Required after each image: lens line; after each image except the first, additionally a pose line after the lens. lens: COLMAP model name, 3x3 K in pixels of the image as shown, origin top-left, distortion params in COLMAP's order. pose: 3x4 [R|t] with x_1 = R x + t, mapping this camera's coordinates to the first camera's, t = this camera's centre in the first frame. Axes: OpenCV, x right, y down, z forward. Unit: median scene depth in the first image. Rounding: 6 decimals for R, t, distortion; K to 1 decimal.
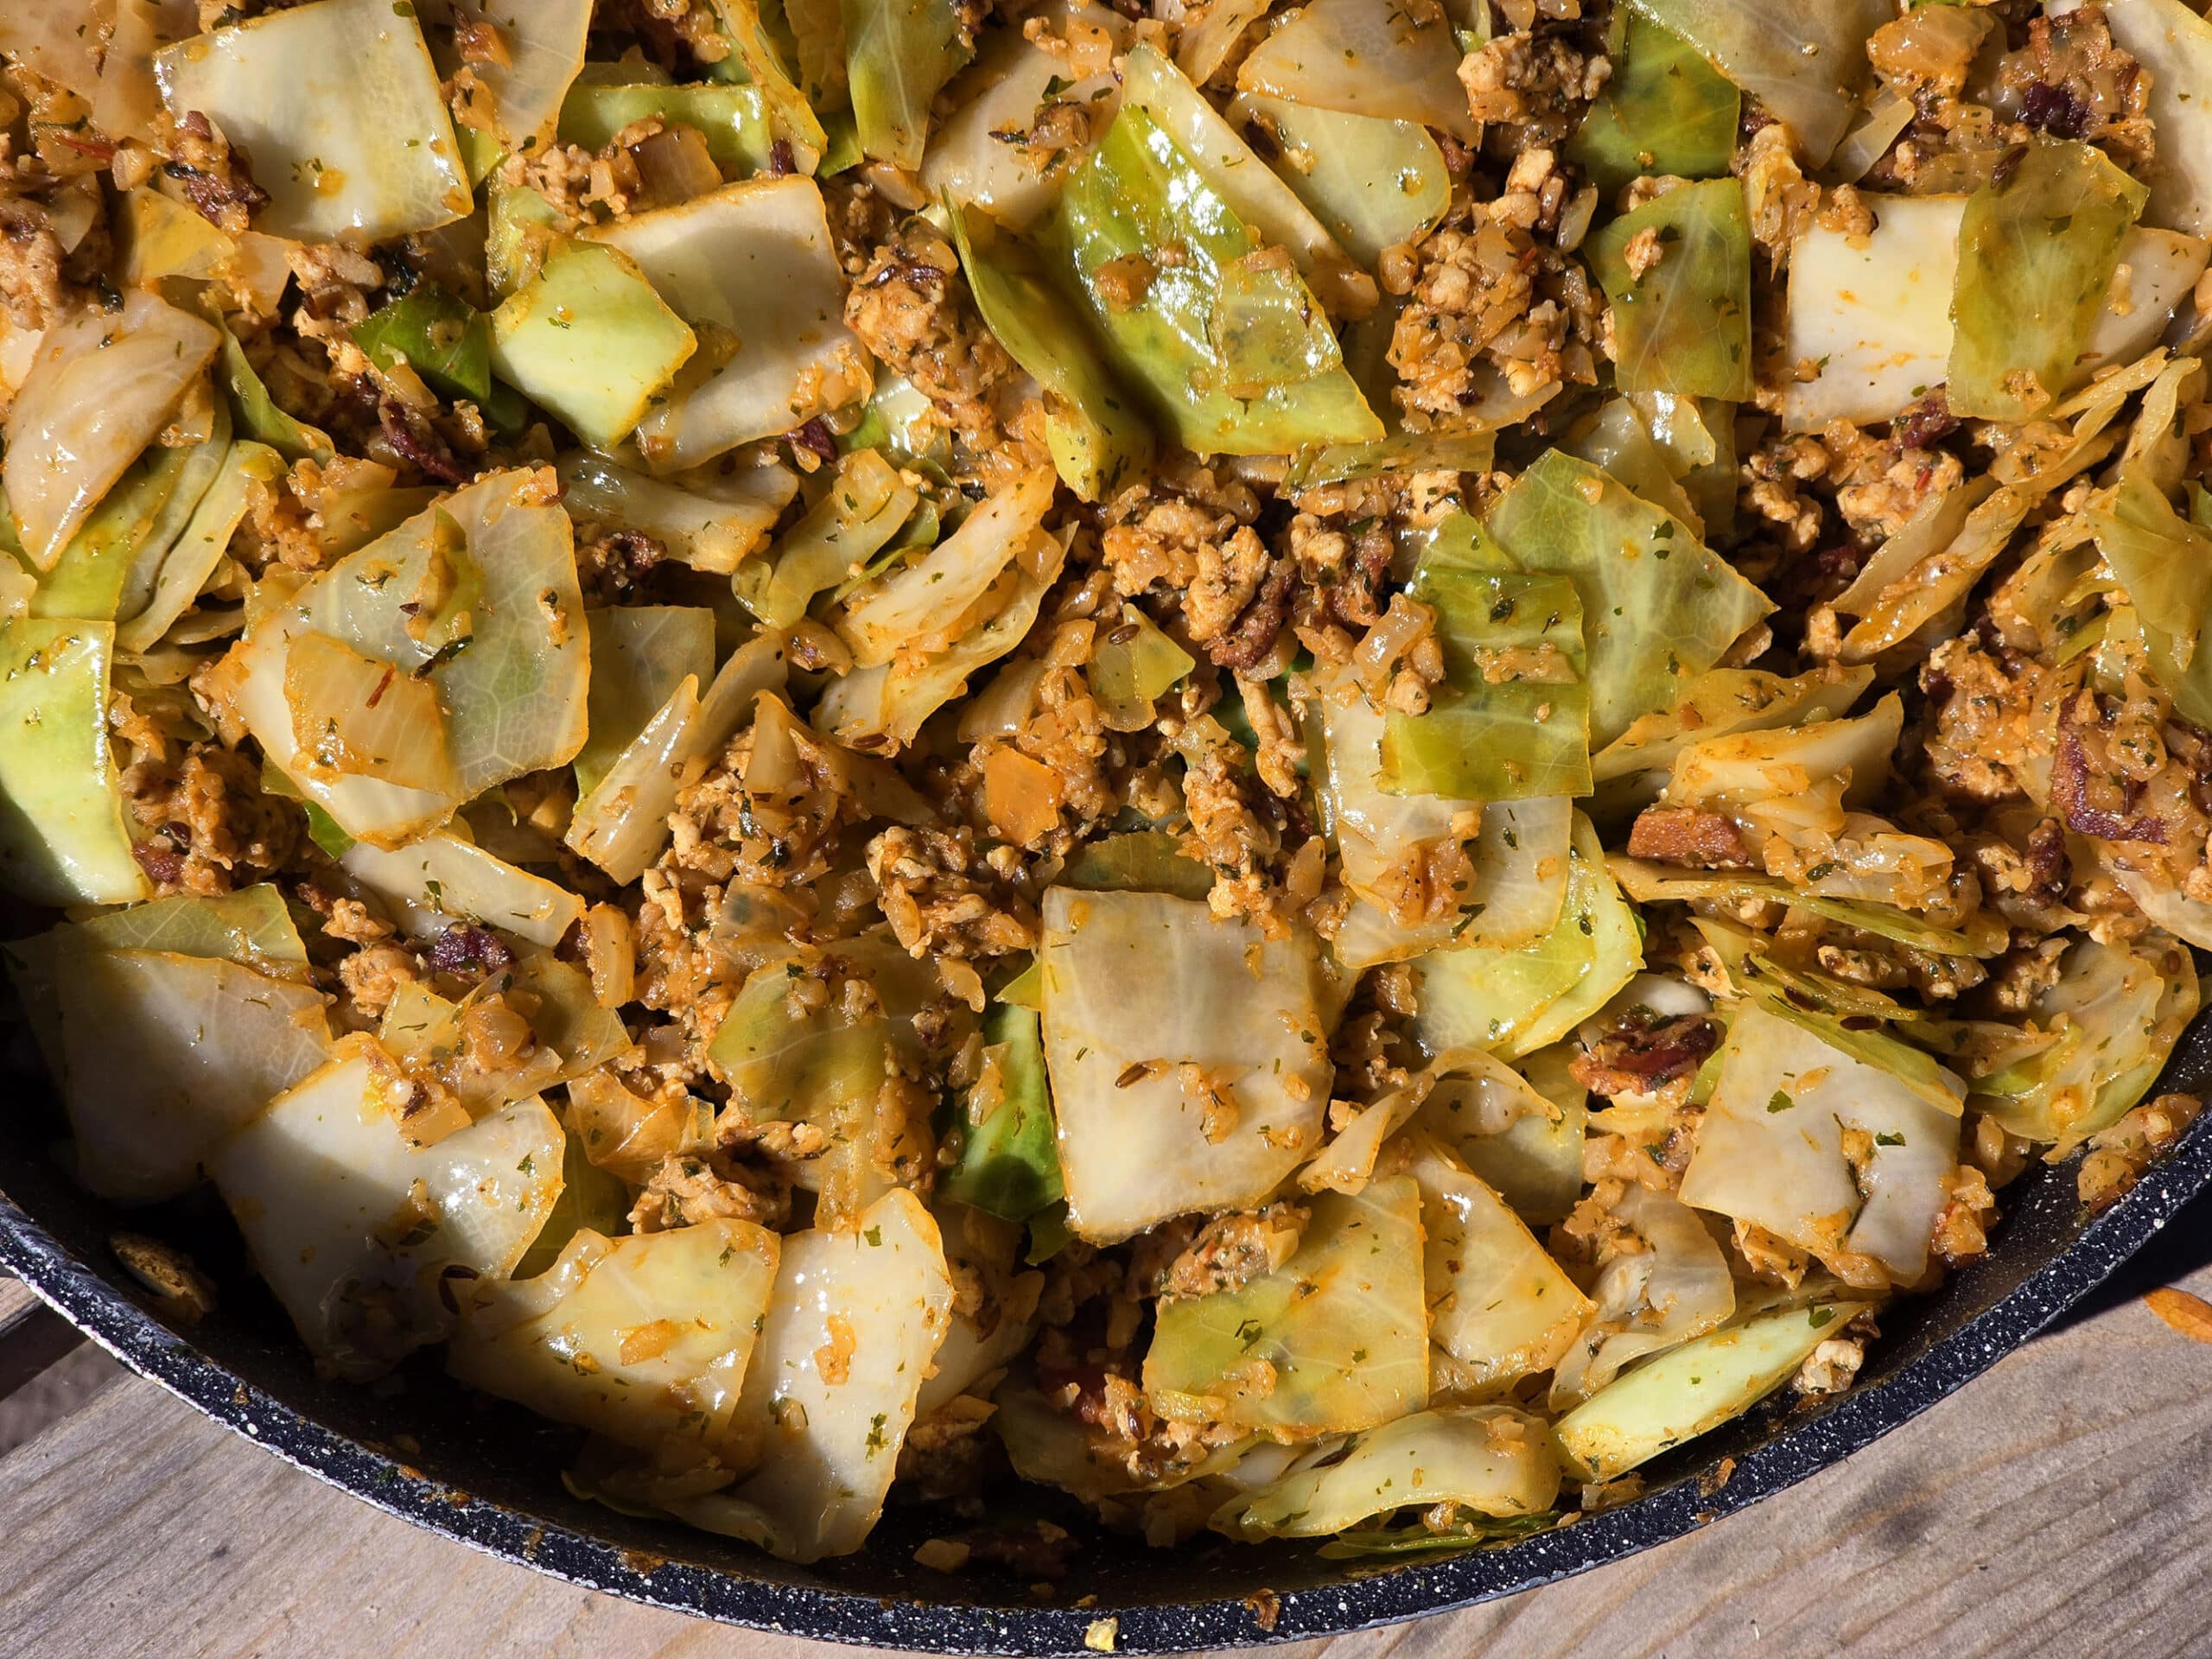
lens RADIAL K [[4533.5, 0, 1102.7], [0, 4533.5, 821.5], [0, 0, 1]] dist [-0.117652, 0.000000]
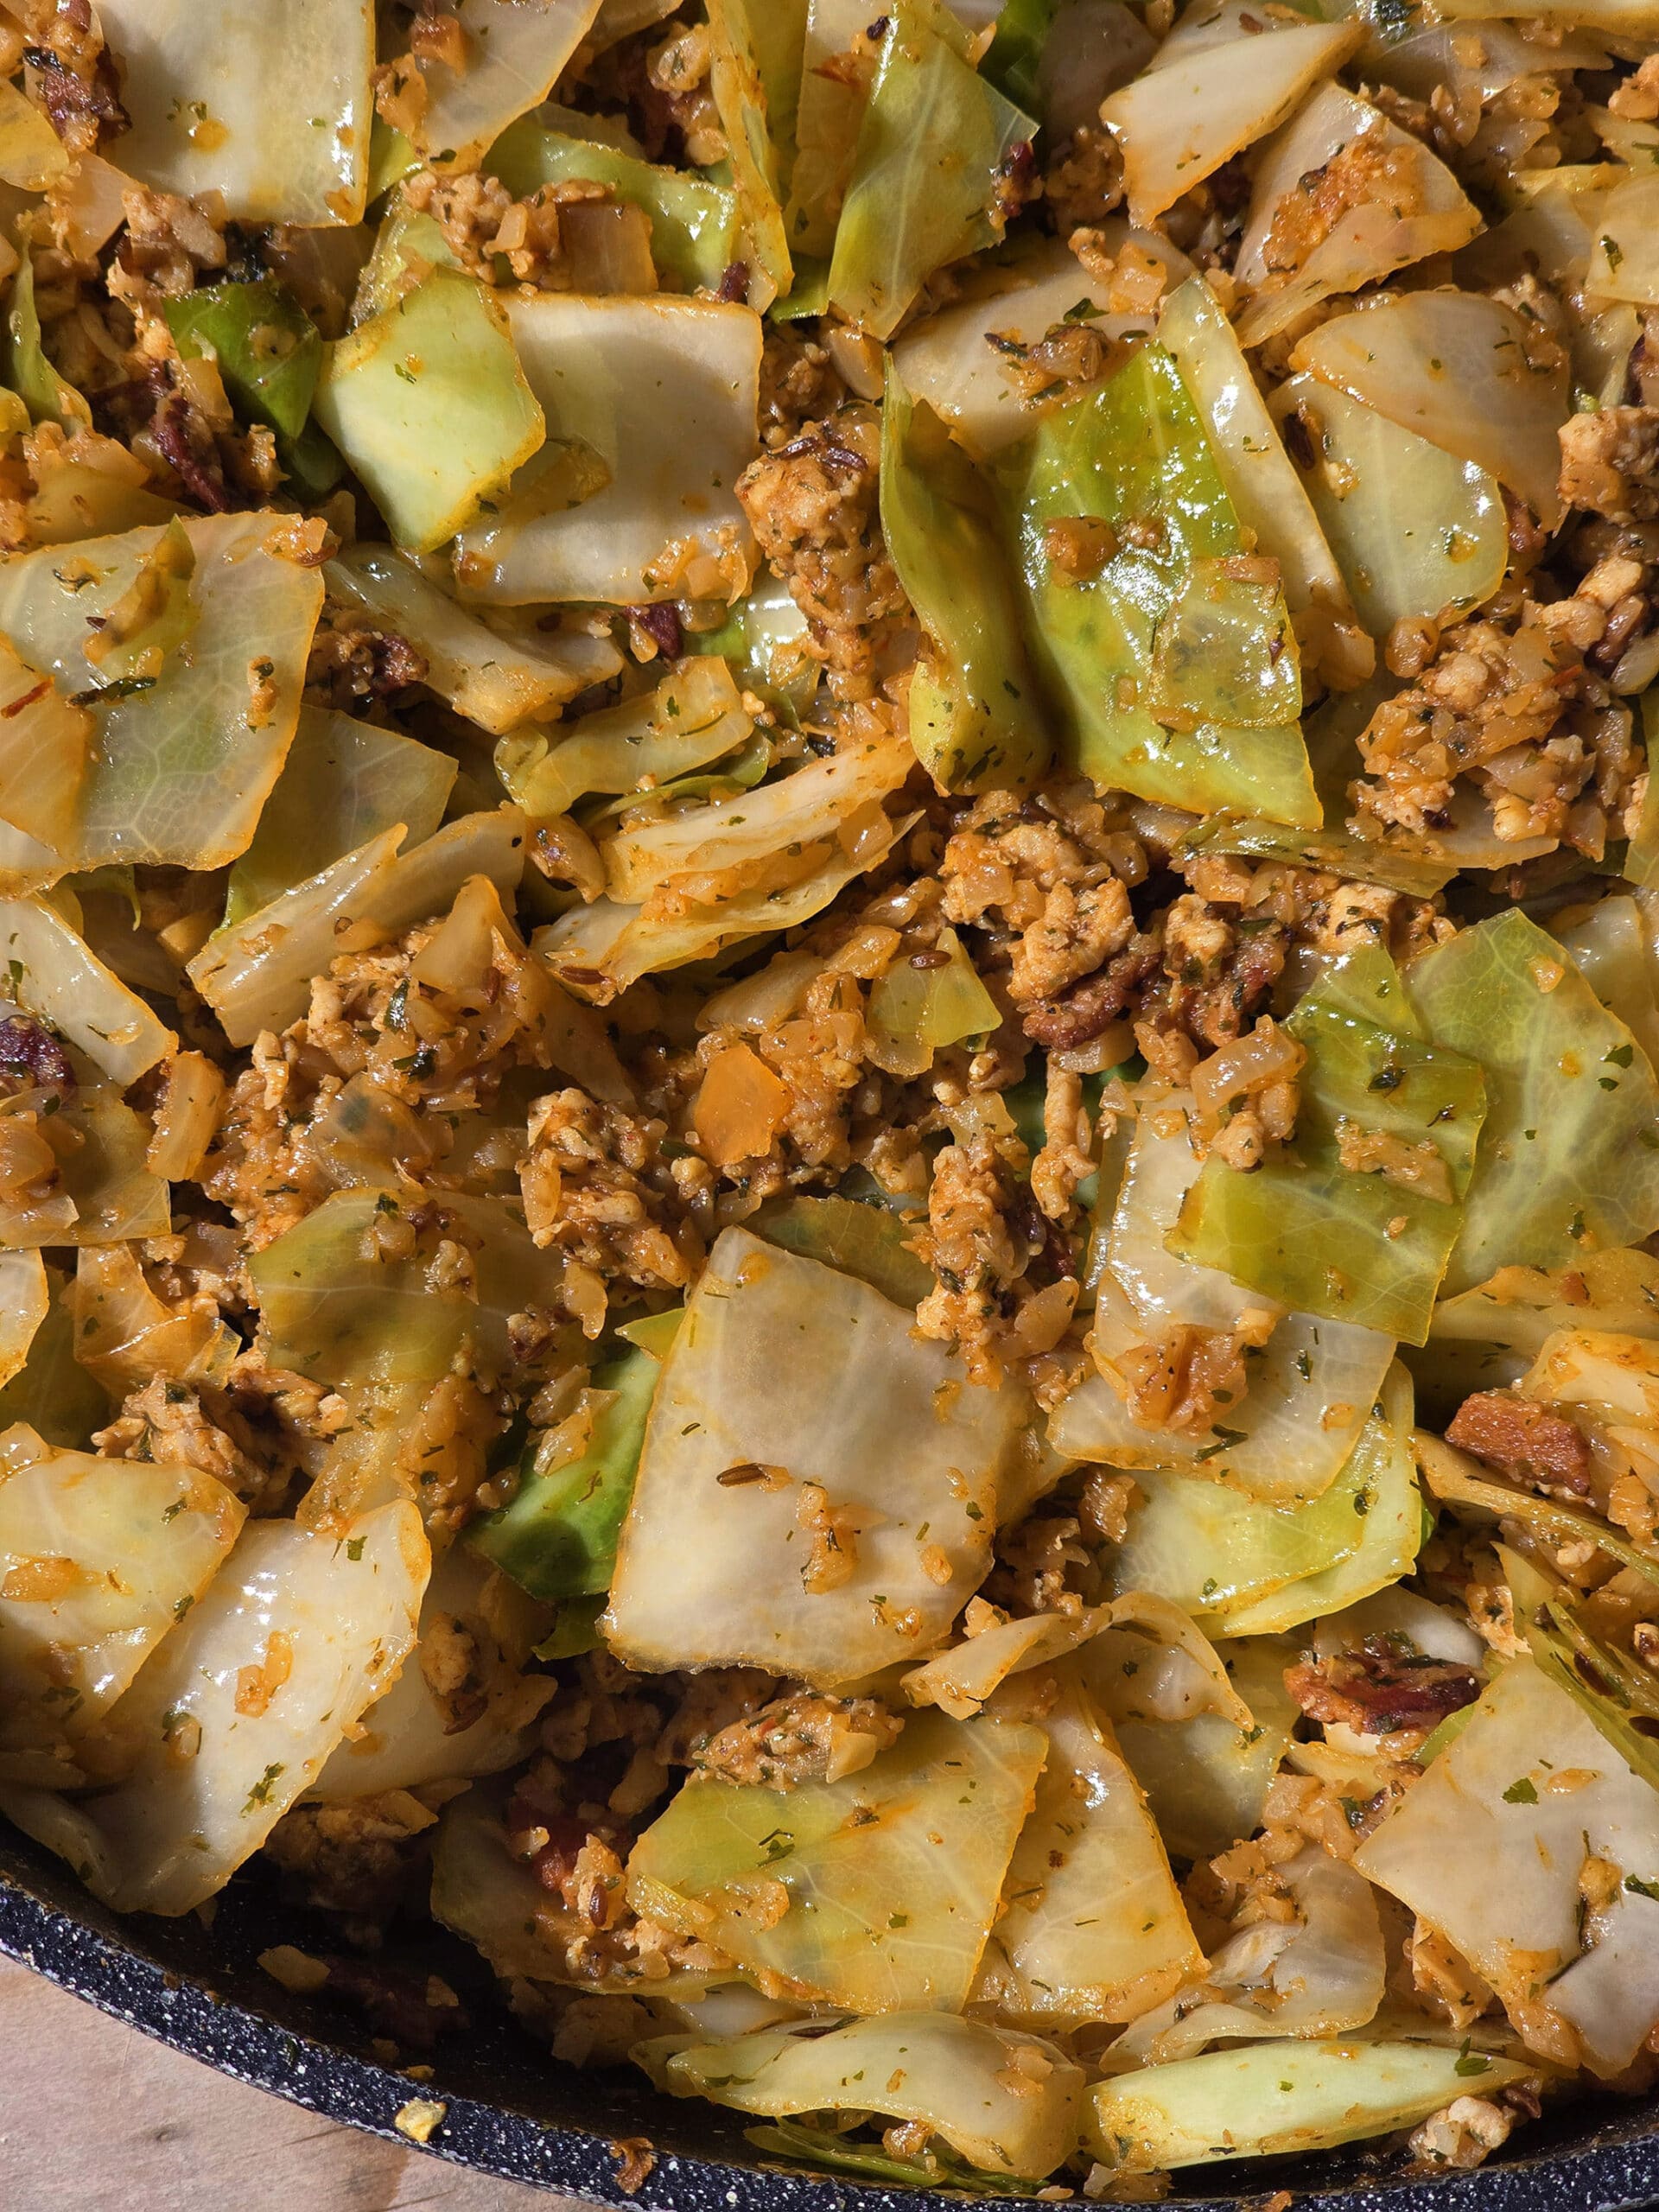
lens RADIAL K [[4533.5, 0, 819.4], [0, 4533.5, 1123.9], [0, 0, 1]] dist [-0.117652, 0.000000]
pose [[0.937407, 0.328812, -0.114681, 0.087676], [-0.338996, 0.936991, -0.084441, 0.059737], [0.079690, 0.118032, 0.989807, 0.217132]]
